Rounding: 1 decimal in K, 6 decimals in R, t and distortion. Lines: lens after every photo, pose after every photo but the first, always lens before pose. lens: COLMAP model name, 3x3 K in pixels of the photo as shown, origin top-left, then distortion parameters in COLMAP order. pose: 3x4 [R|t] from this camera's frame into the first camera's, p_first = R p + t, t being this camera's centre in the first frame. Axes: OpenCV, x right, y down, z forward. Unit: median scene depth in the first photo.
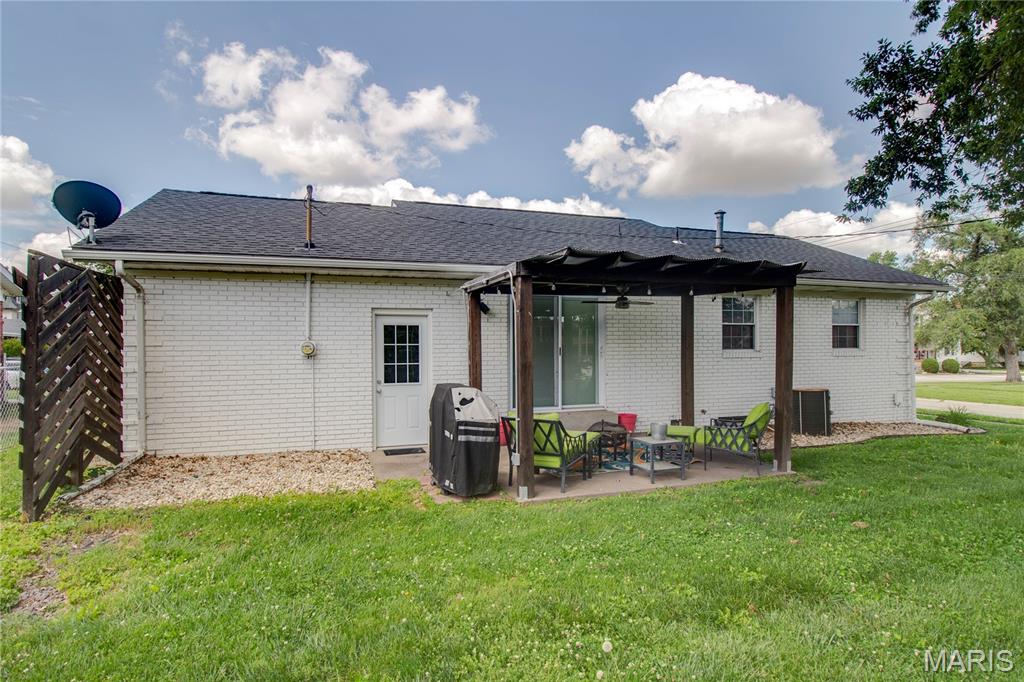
lens RADIAL K [[580.4, 0, 513.0], [0, 580.4, 348.0], [0, 0, 1]] dist [-0.004361, -0.006061]
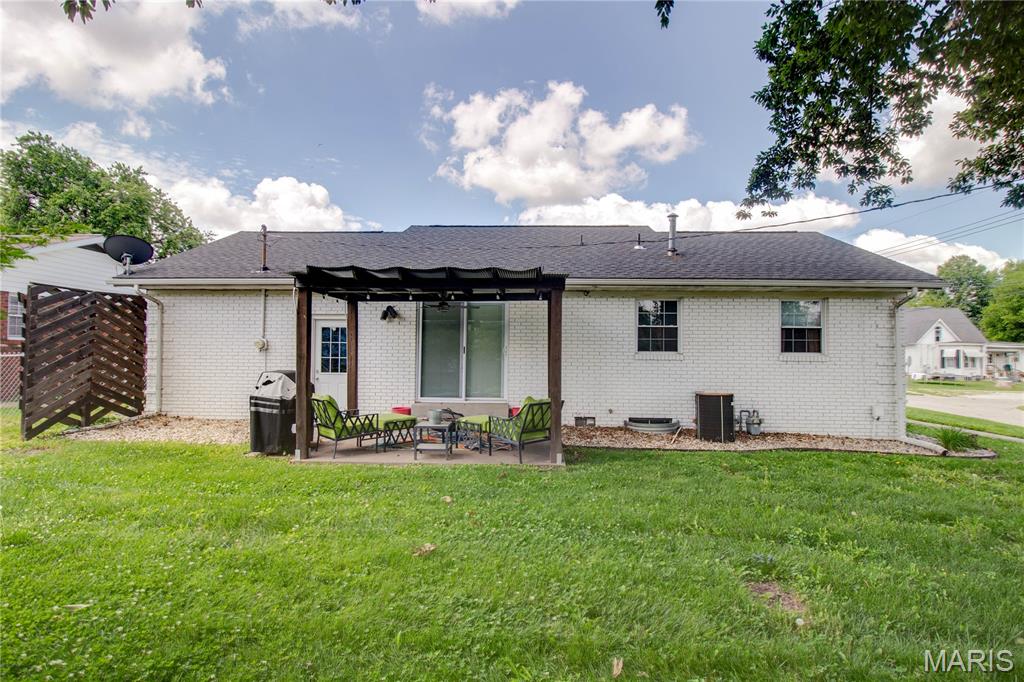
lens RADIAL K [[548.7, 0, 503.8], [0, 548.7, 340.8], [0, 0, 1]] dist [-0.004480, -0.005495]
pose [[0.926800, 0.006757, -0.375494, 0.558243], [-0.015814, 0.999653, -0.021045, 0.008747], [0.375222, 0.025443, 0.926586, 0.021621]]
